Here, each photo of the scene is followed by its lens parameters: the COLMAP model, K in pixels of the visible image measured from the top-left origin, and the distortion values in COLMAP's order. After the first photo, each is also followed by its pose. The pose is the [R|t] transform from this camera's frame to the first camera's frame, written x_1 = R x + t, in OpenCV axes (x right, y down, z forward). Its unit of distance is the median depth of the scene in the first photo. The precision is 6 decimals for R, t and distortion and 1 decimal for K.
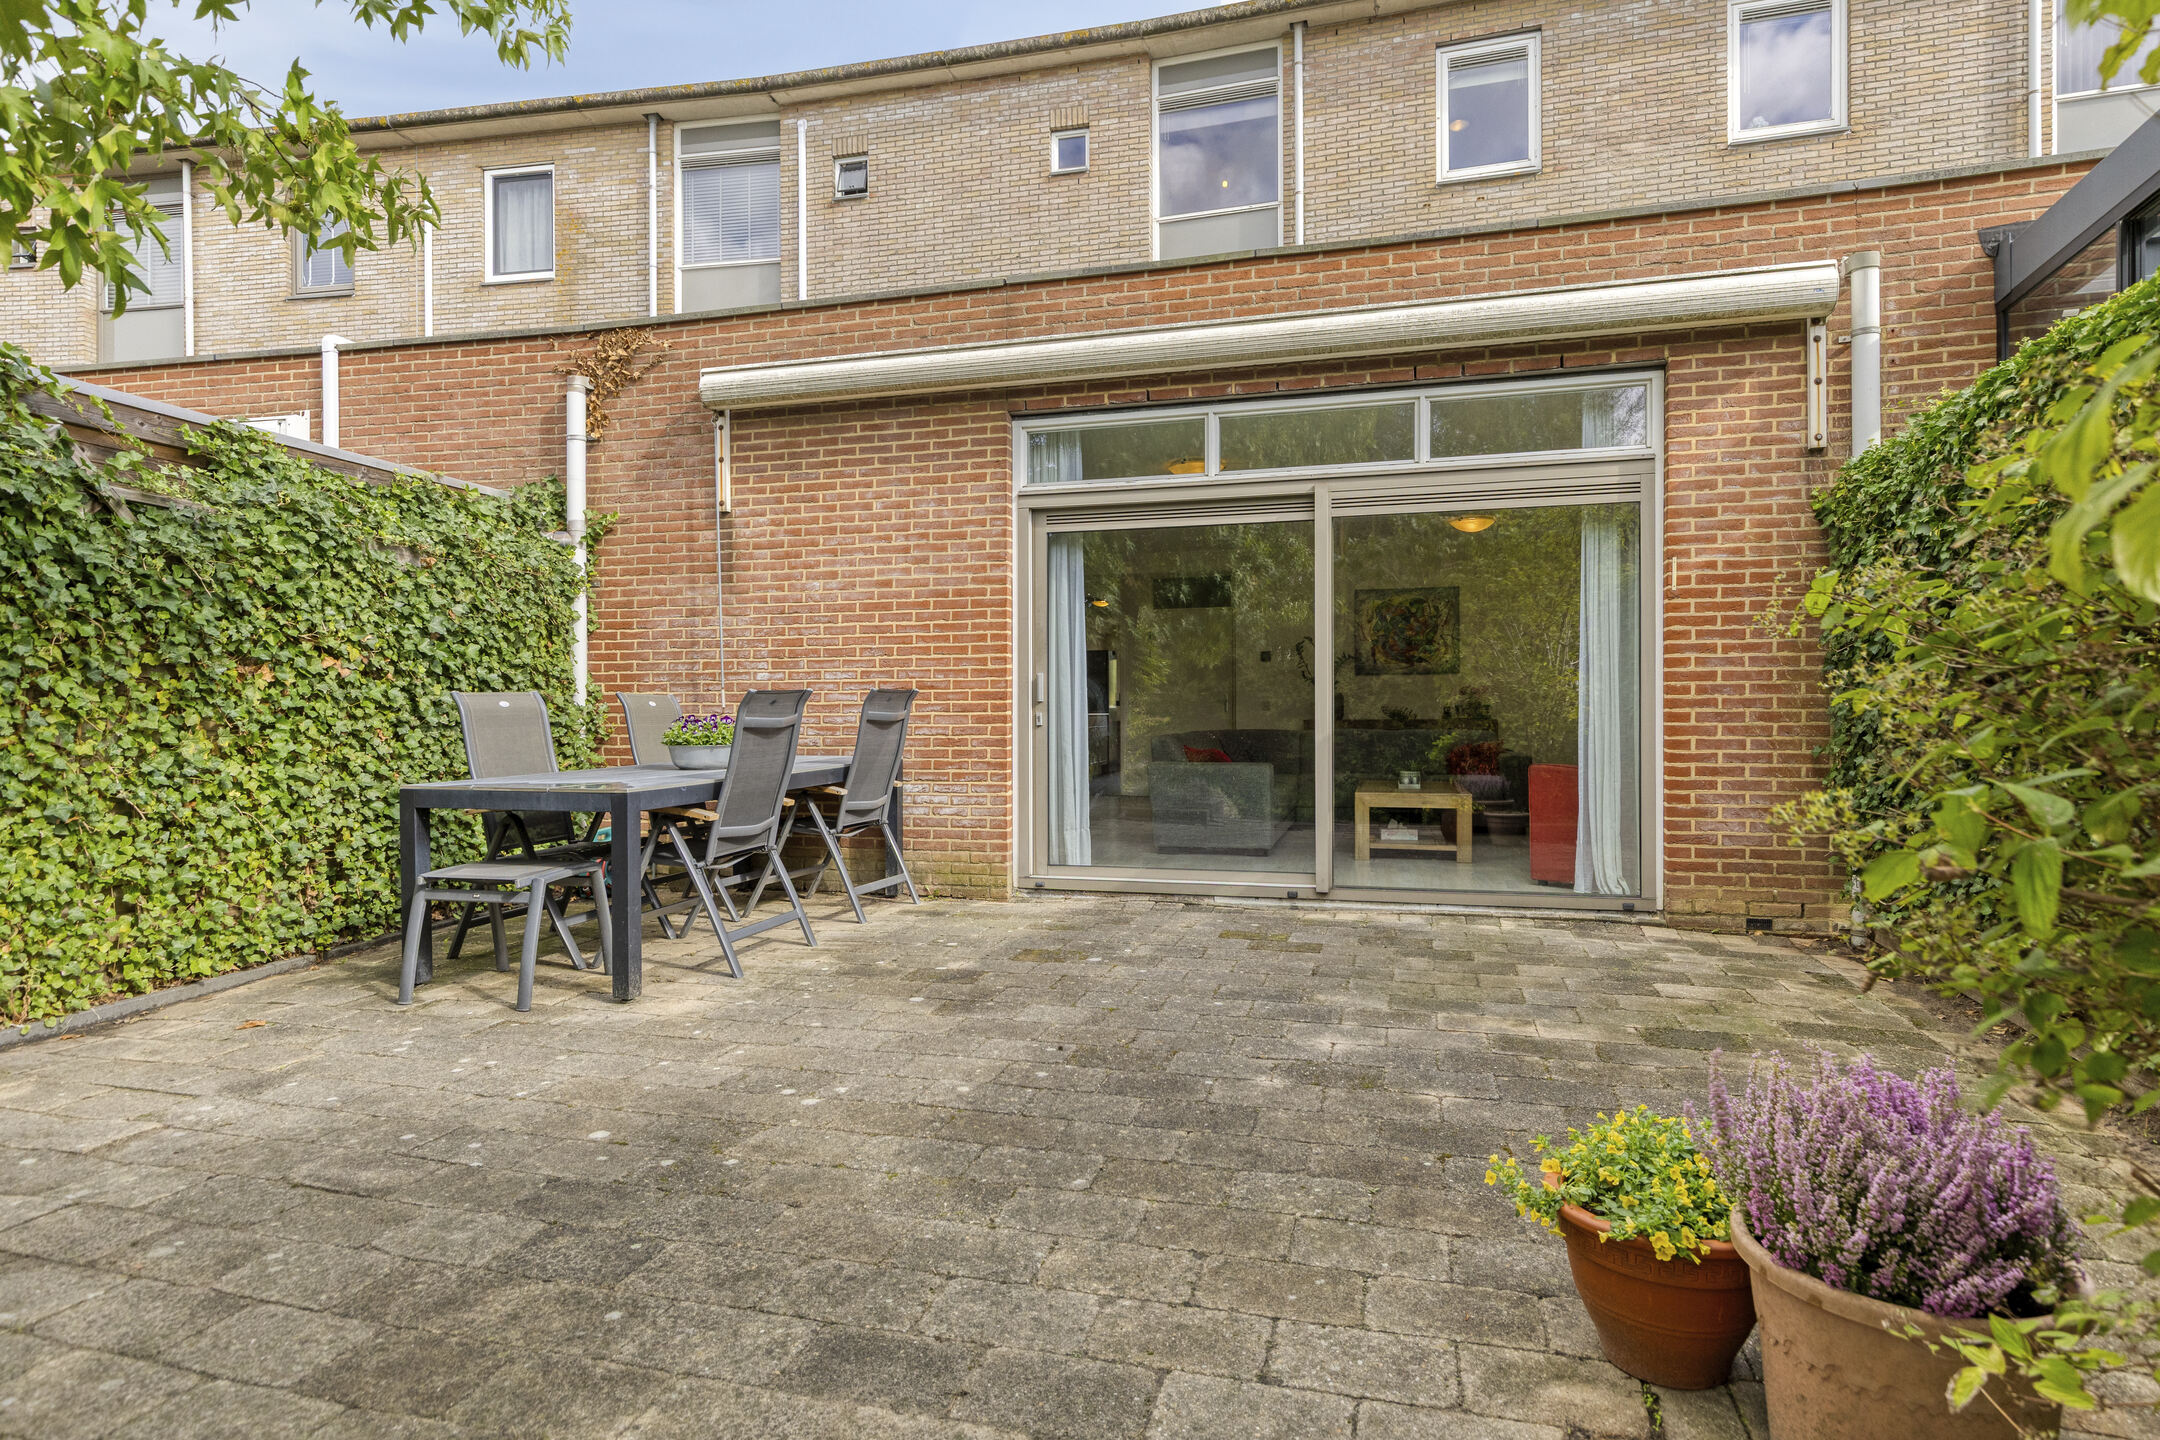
lens RADIAL K [[1160.4, 0, 1077.0], [0, 1160.4, 719.6], [0, 0, 1]] dist [-0.002135, 0.001642]
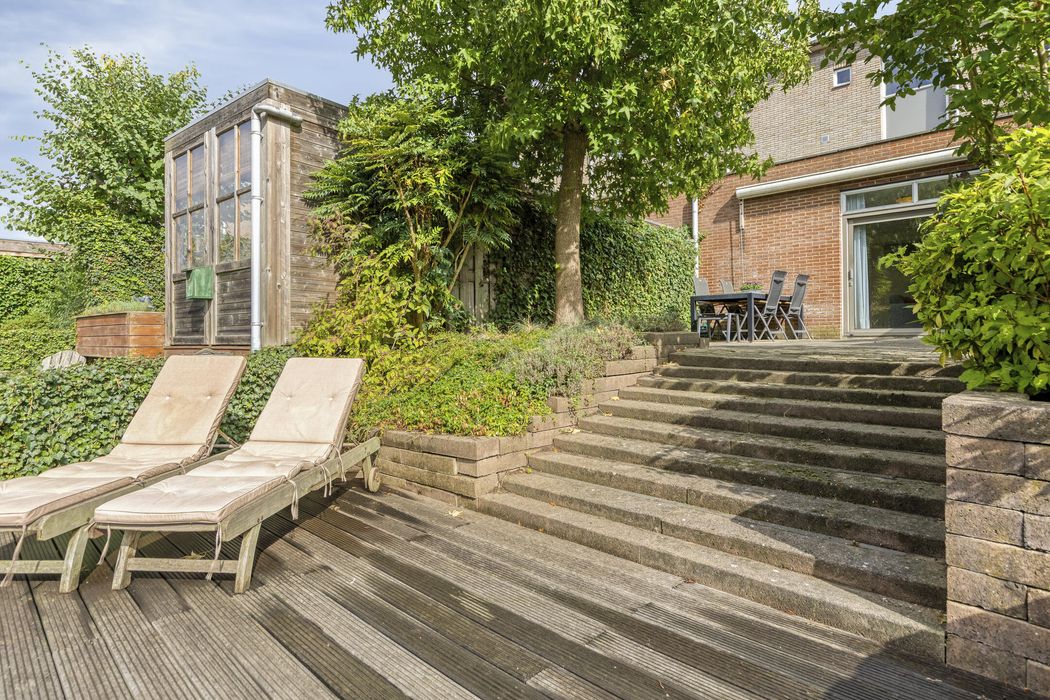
lens RADIAL K [[564.1, 0, 521.3], [0, 564.1, 333.8], [0, 0, 1]] dist [-0.002135, 0.001642]
pose [[0.884929, -0.005457, -0.465694, -0.114251], [0.002027, 0.999967, -0.007865, 0.150538], [0.465721, 0.006016, 0.884911, -0.817892]]
